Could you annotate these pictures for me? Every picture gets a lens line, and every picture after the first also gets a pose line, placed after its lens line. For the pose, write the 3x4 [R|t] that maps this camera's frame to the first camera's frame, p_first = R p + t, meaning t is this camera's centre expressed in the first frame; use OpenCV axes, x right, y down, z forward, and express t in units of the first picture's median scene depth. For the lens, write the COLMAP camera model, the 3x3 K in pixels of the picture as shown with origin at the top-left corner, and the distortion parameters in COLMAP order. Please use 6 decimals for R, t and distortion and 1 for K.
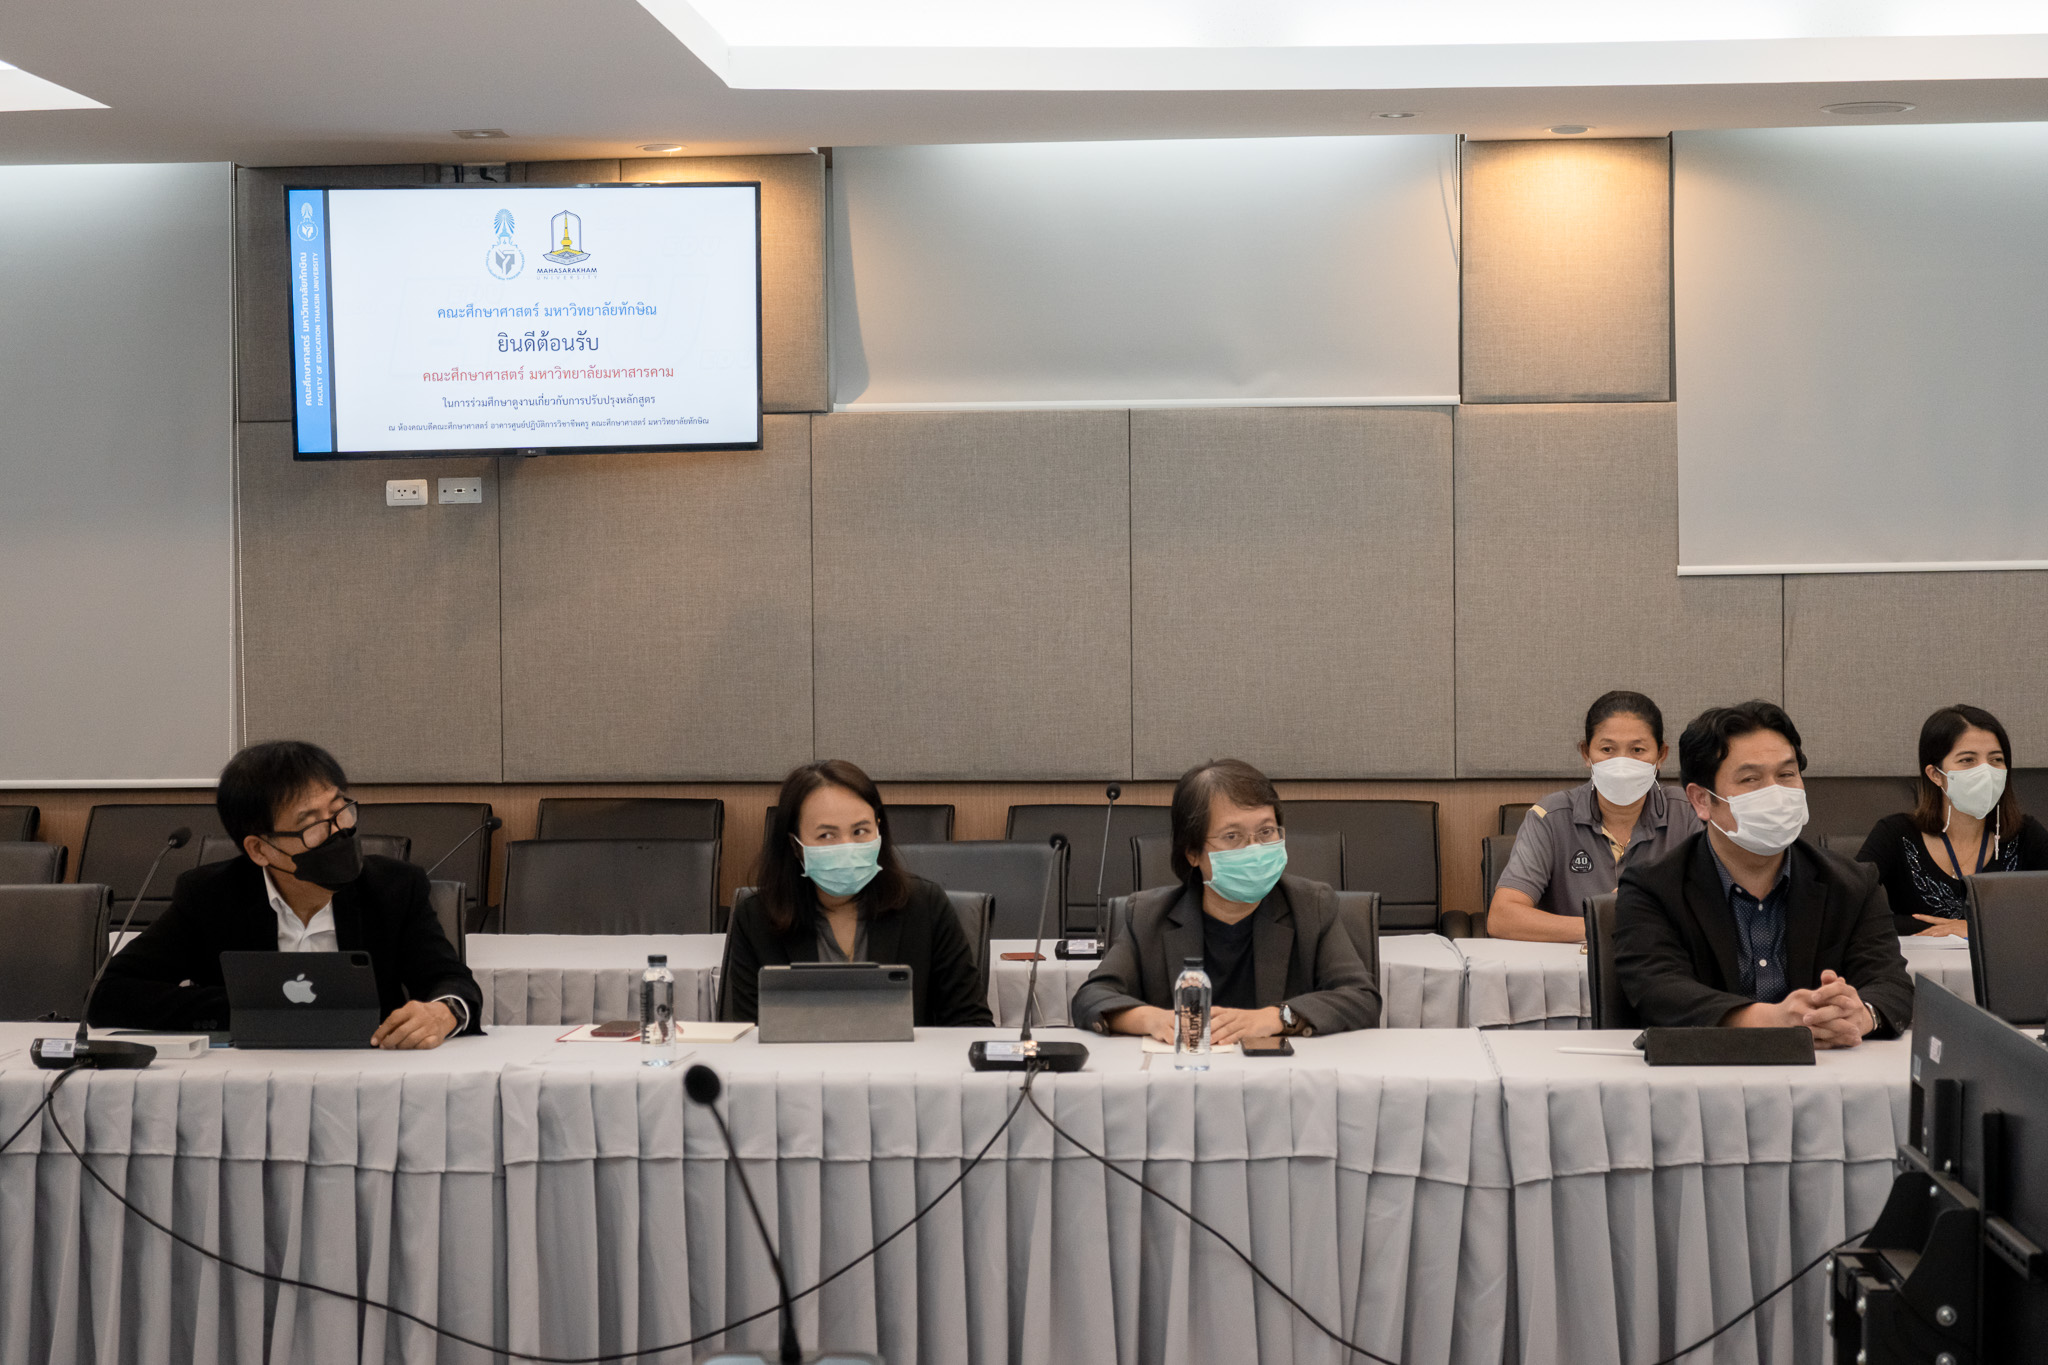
lens RADIAL K [[3346.5, 0, 1024.0], [0, 3346.5, 682.5], [0, 0, 1]] dist [-0.020348, 0.188457]
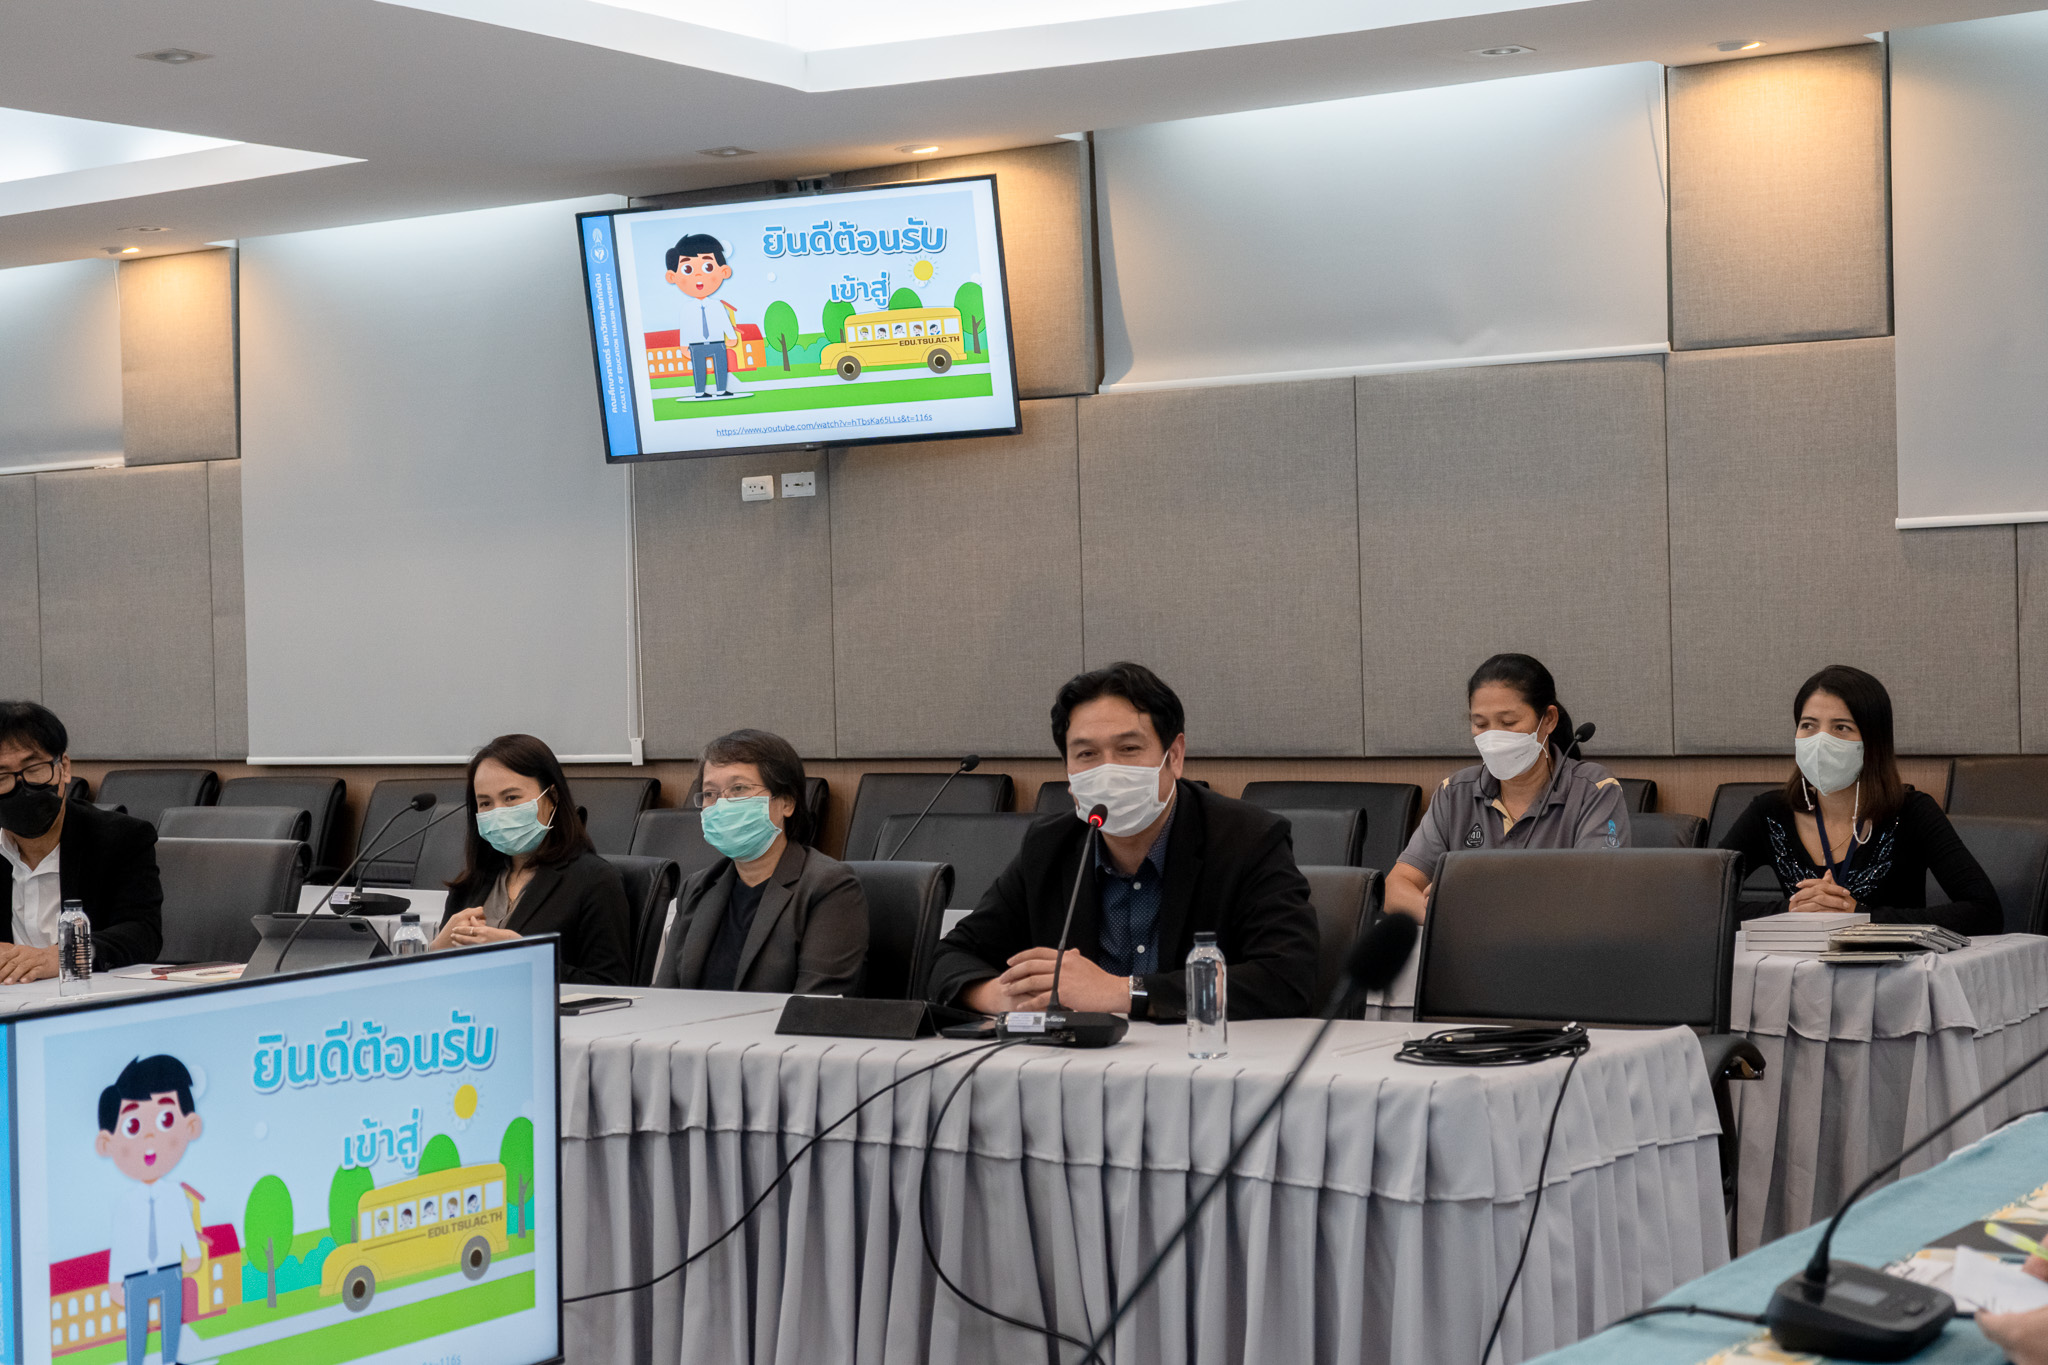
lens RADIAL K [[3400.4, 0, 1024.0], [0, 3400.4, 682.5], [0, 0, 1]] dist [0.005854, 0.009877]
pose [[0.874353, -0.008901, -0.485208, 0.430039], [0.009503, 0.999954, -0.001219, 0.007963], [0.485197, -0.003546, 0.874398, 0.087663]]
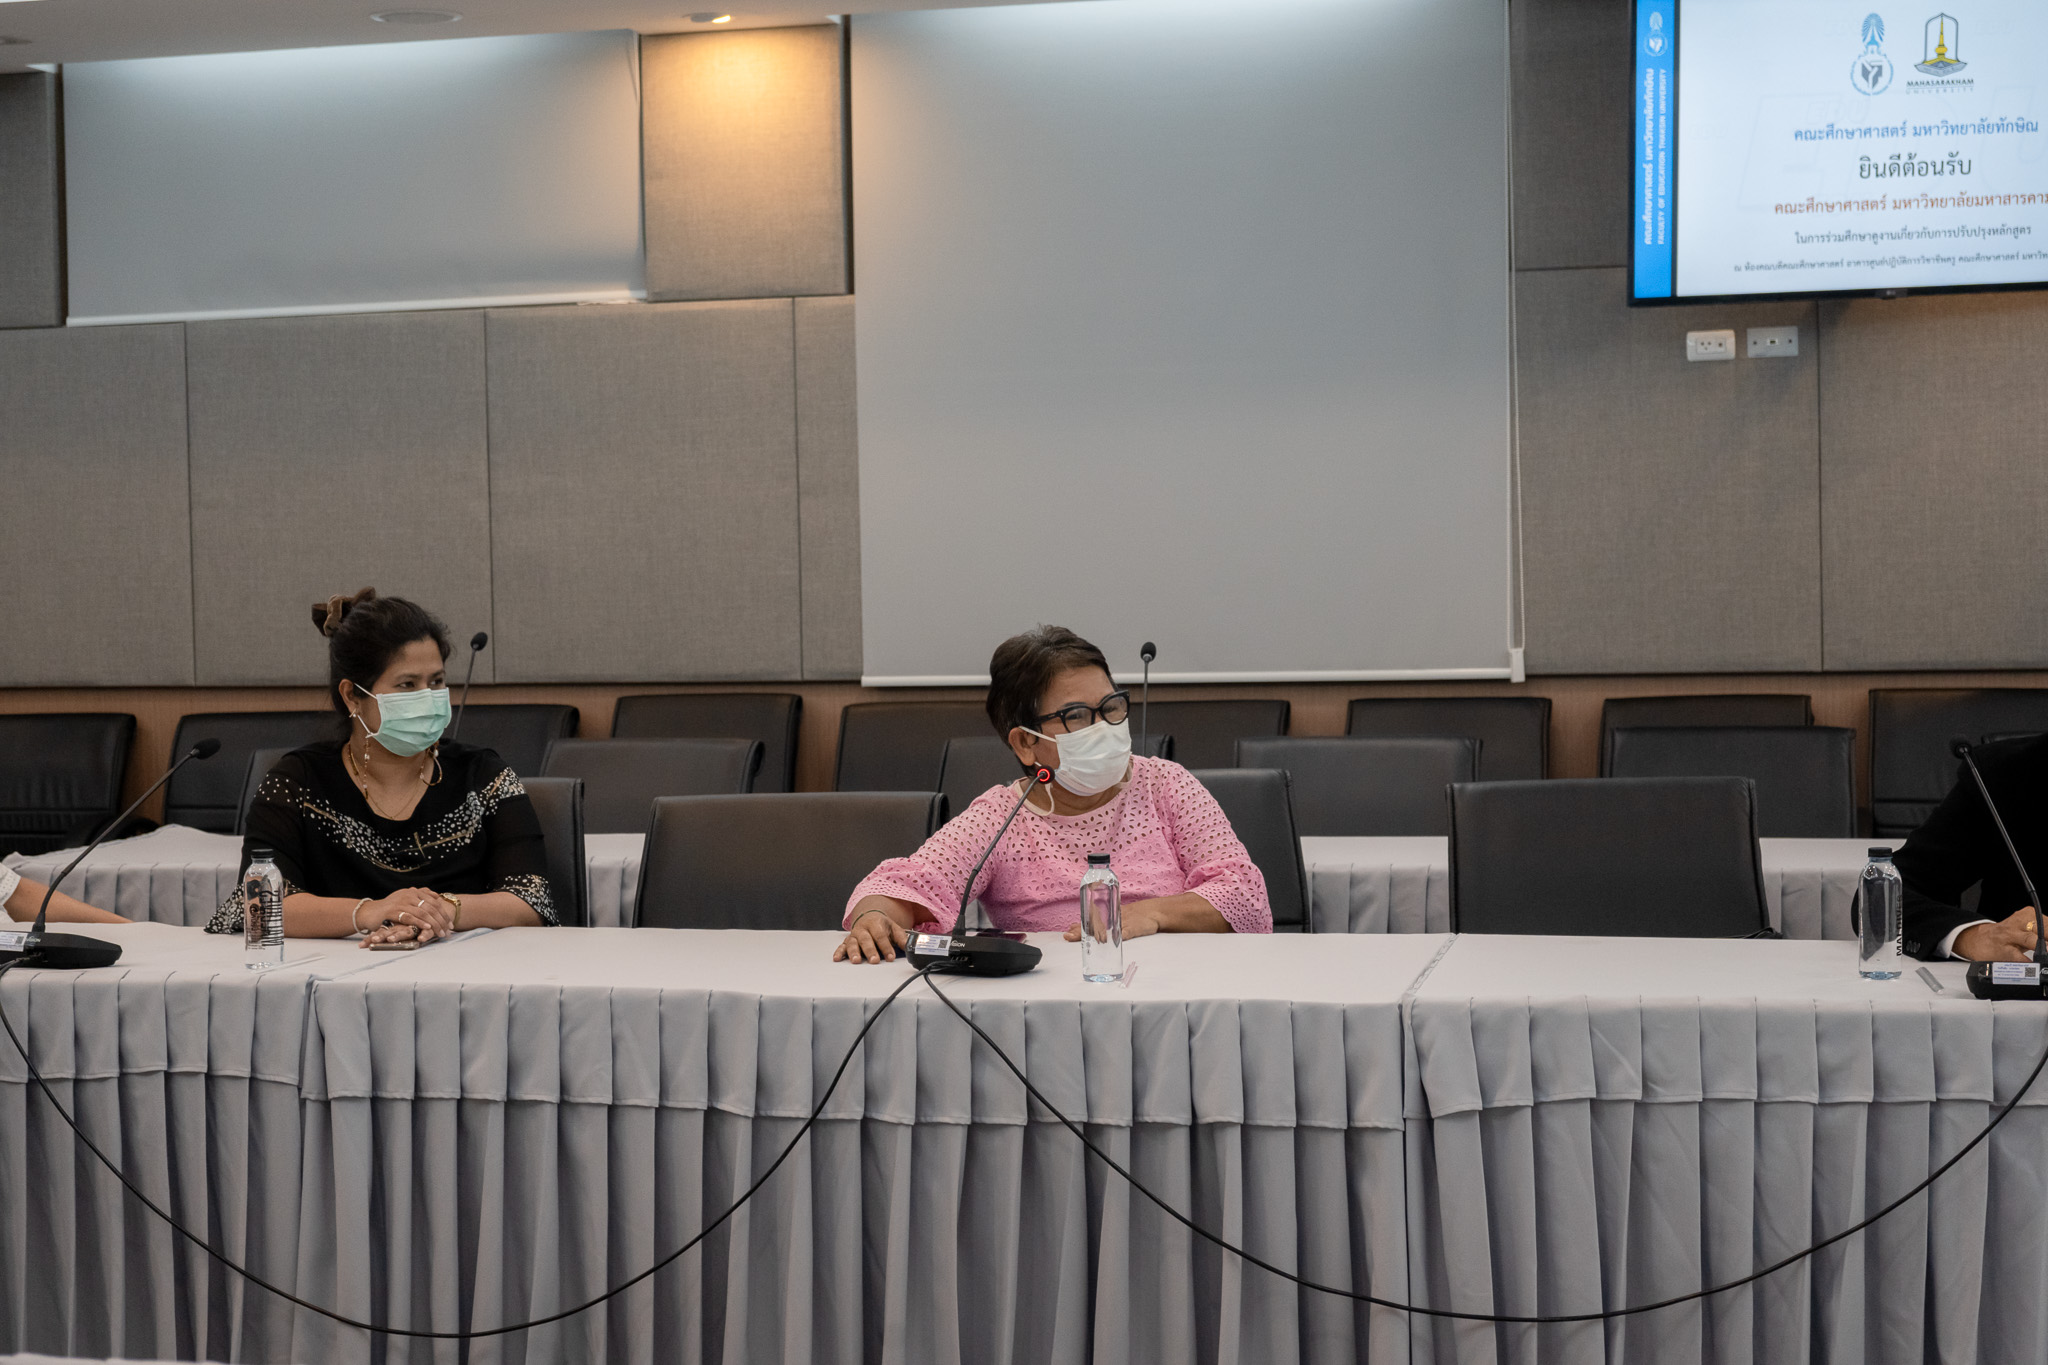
lens RADIAL K [[3346.5, 0, 1024.0], [0, 3346.5, 682.5], [0, 0, 1]] dist [-0.020348, 0.188457]
pose [[0.988976, -0.004499, -0.148009, -0.239400], [0.007704, 0.999748, 0.021089, 0.012873], [0.147877, -0.021997, 0.988761, 0.095204]]
